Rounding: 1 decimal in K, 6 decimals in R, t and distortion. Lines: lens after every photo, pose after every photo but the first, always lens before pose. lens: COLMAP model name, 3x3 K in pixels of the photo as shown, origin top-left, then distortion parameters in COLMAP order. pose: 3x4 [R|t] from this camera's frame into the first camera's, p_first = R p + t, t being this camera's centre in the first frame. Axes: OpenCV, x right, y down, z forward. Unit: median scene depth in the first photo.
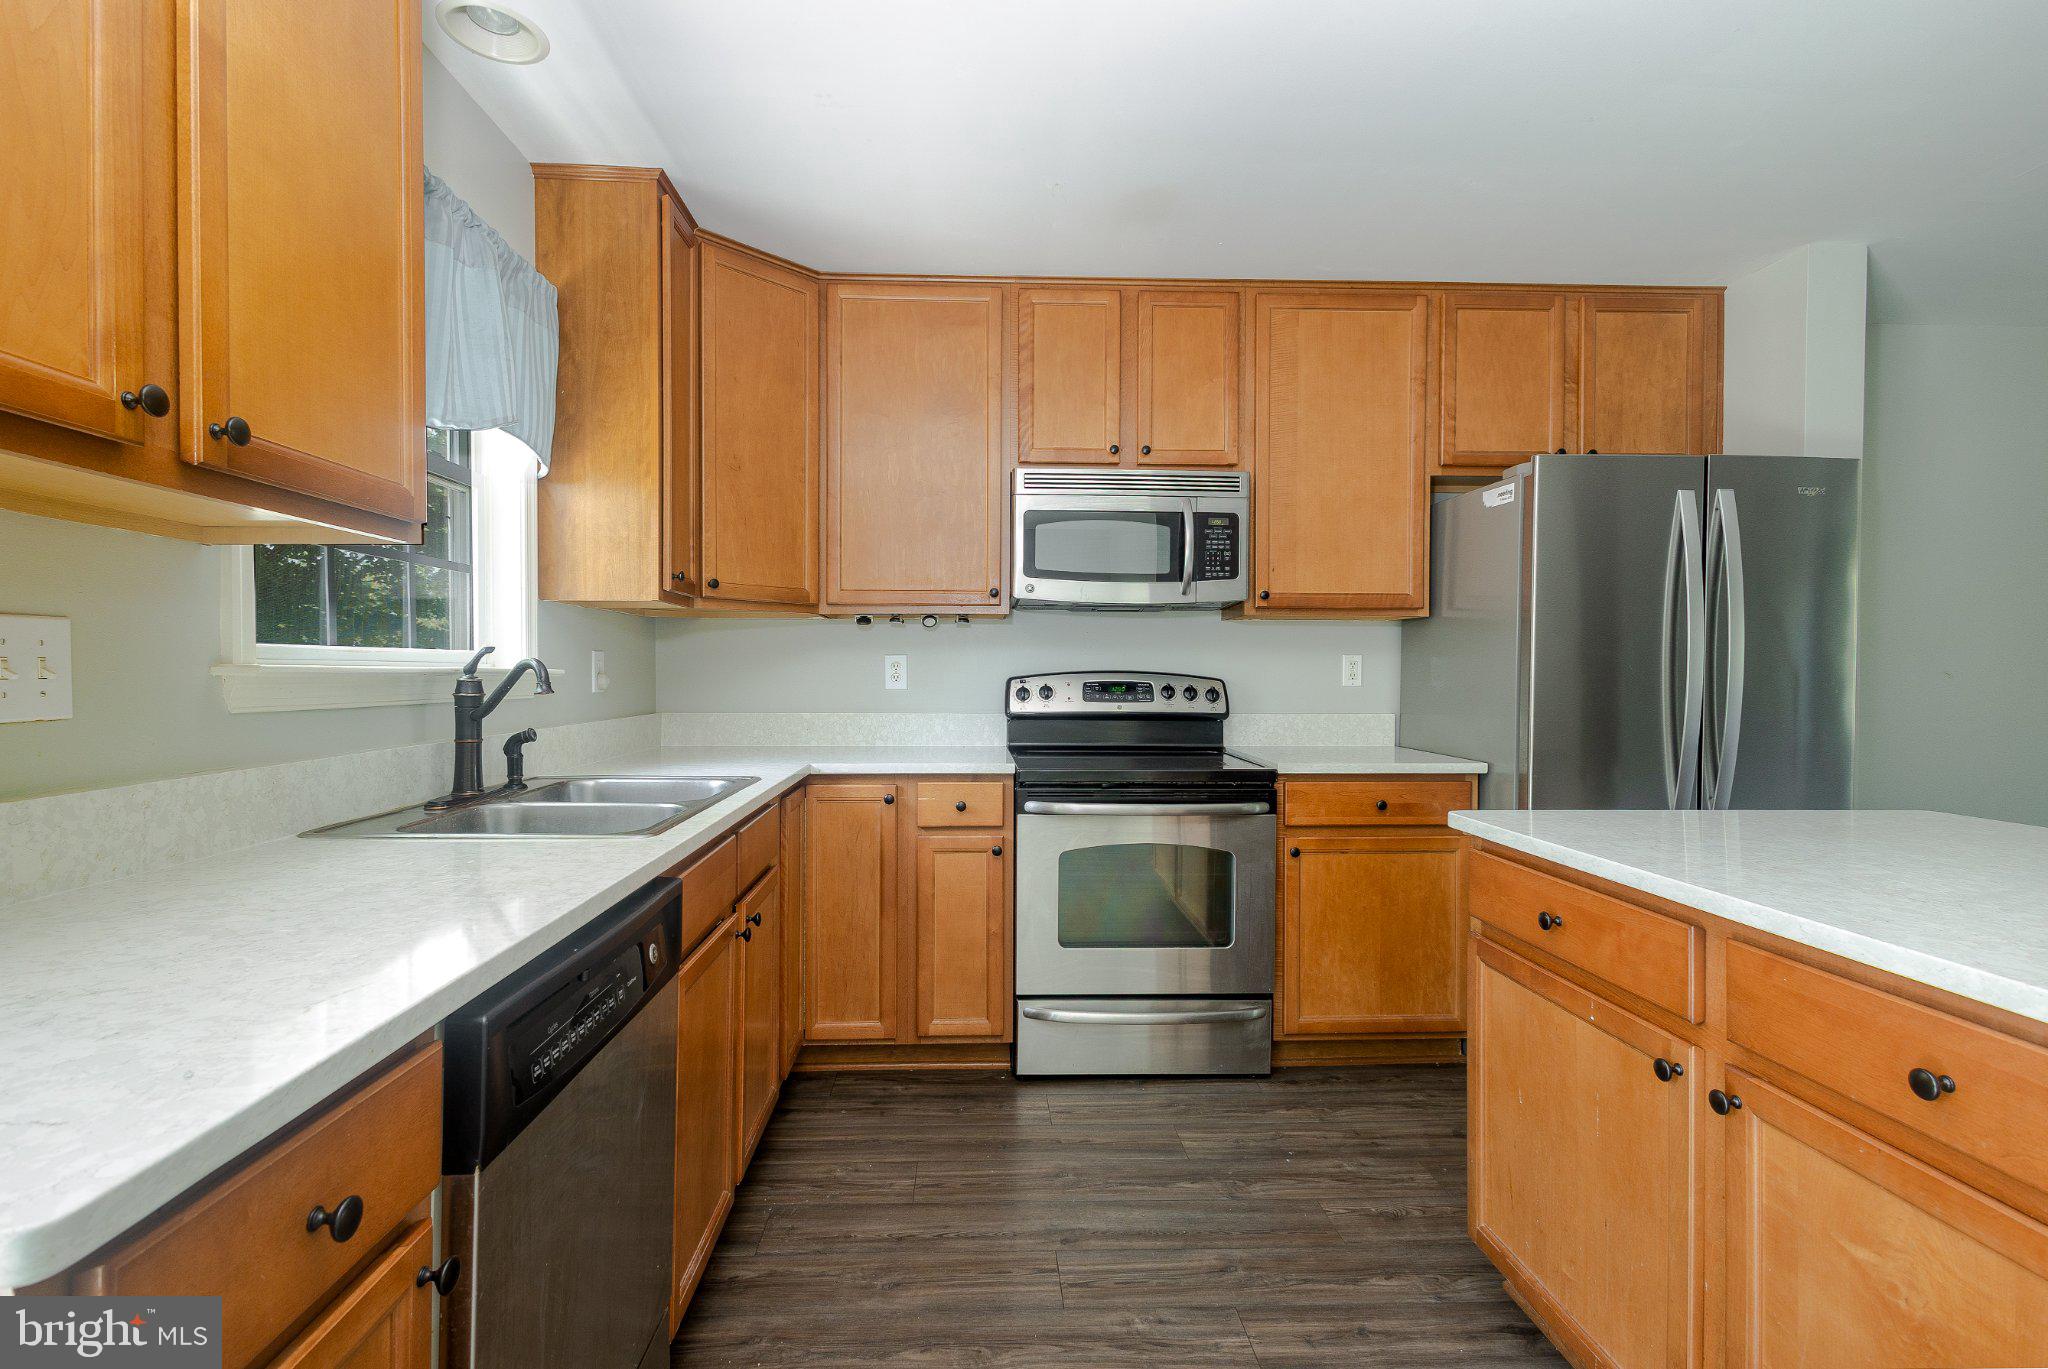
lens RADIAL K [[970.4, 0, 1018.1], [0, 970.4, 679.4], [0, 0, 1]] dist [0.010635, -0.000722]
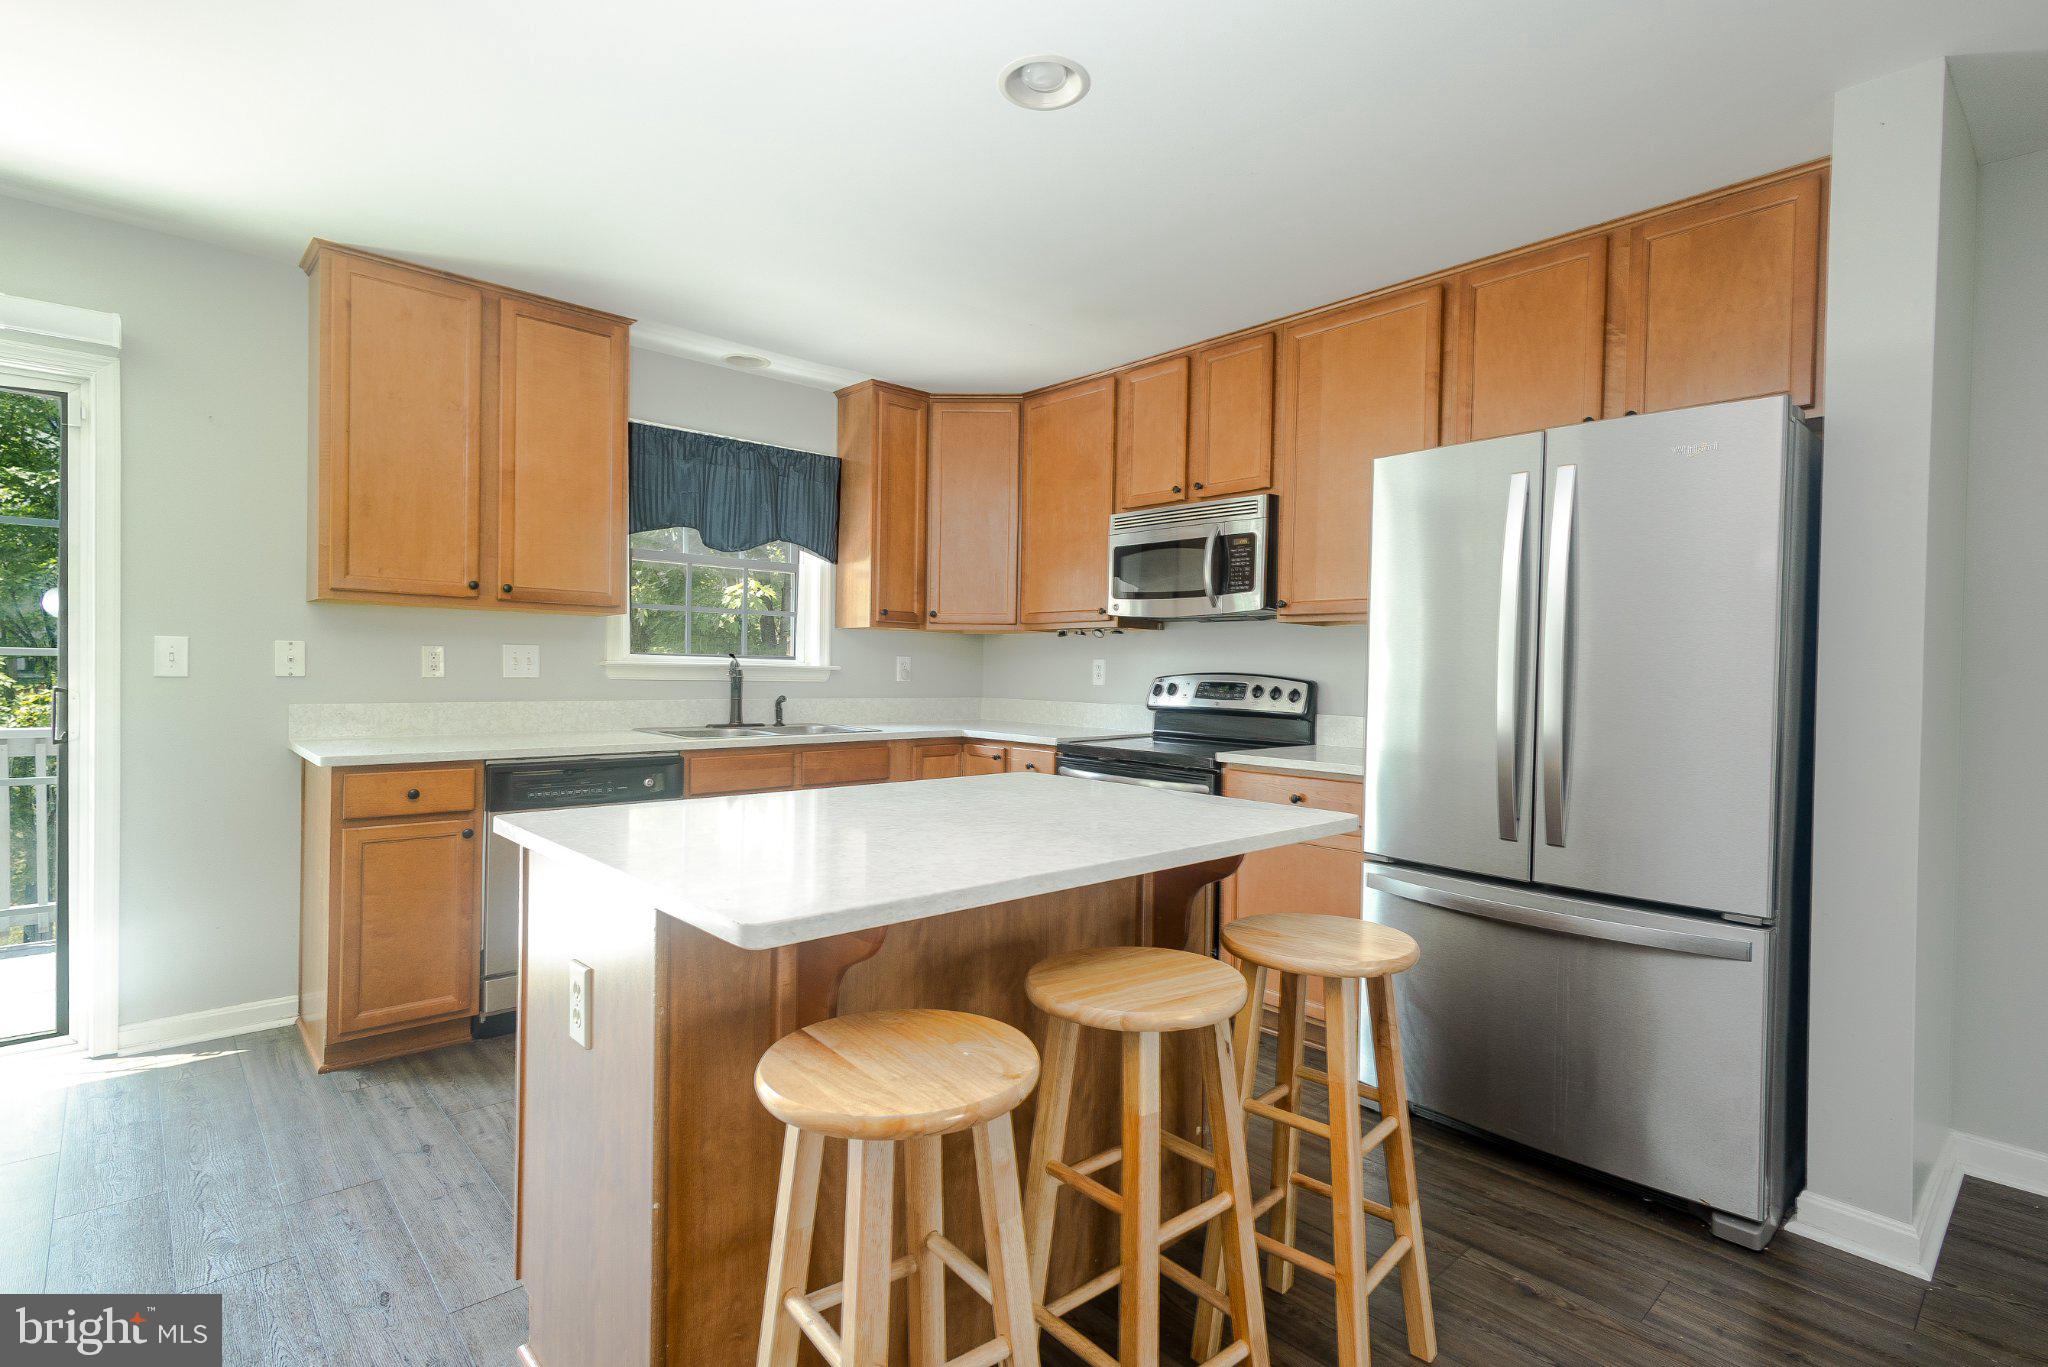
lens RADIAL K [[970.4, 0, 1015.7], [0, 970.4, 680.2], [0, 0, 1]] dist [0.010635, -0.000722]
pose [[0.647640, 0.017060, -0.761756, 0.884823], [-0.022067, 0.999750, 0.003629, 0.001639], [0.761627, 0.014459, 0.647854, 0.062798]]
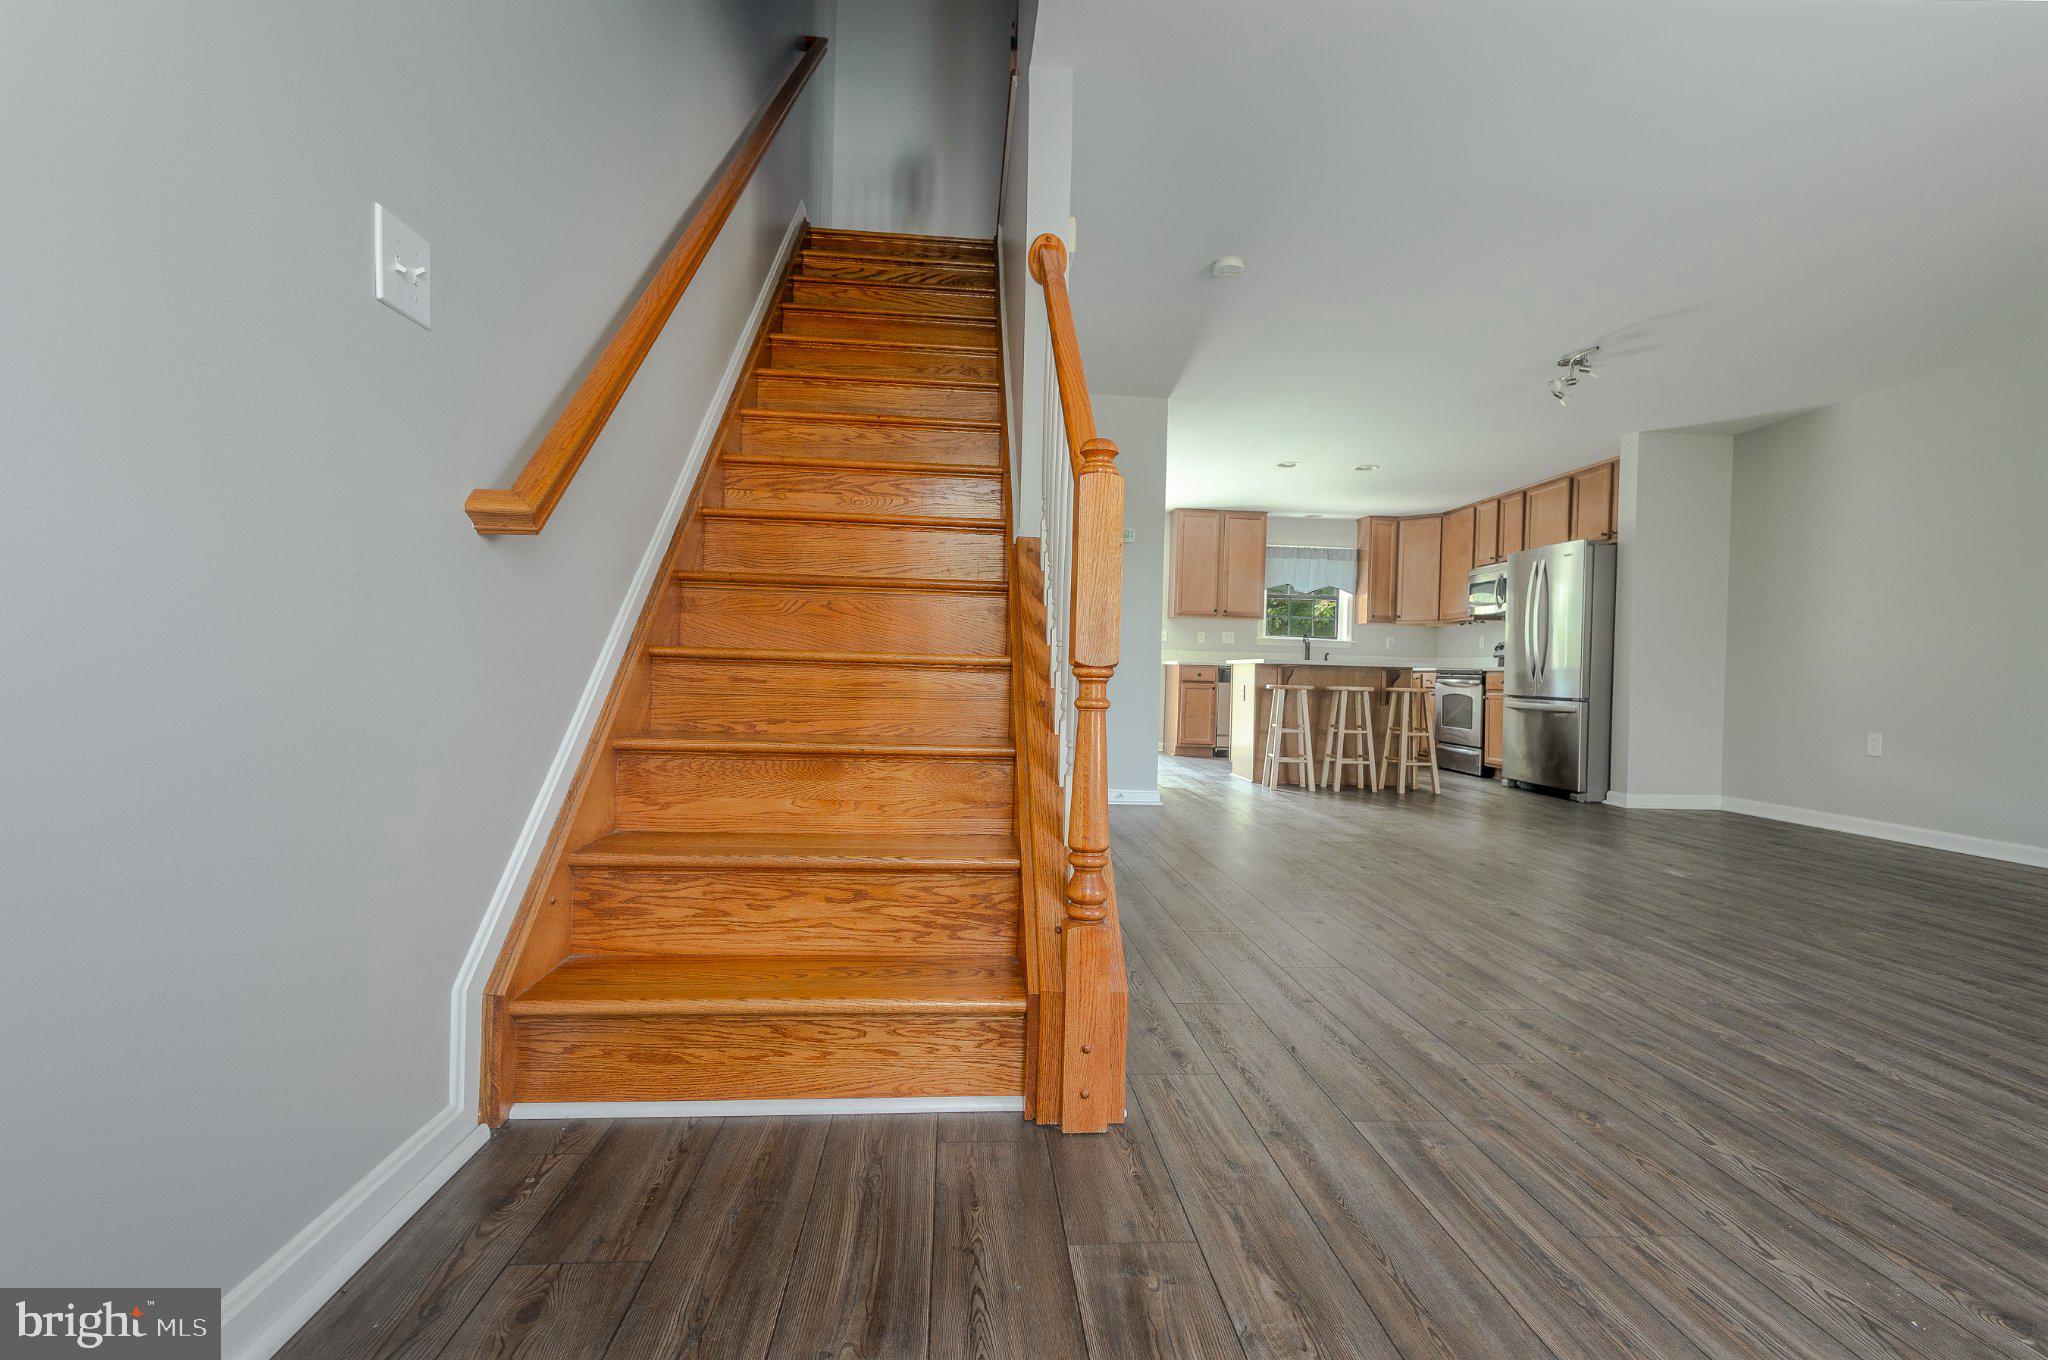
lens RADIAL K [[970.4, 0, 1045.2], [0, 970.4, 677.4], [0, 0, 1]] dist [0.010635, -0.000722]
pose [[0.062264, 0.001191, -0.998059, 2.751408], [-0.035238, 0.999378, -0.001006, 0.150010], [0.997437, 0.035233, 0.062267, -0.426365]]
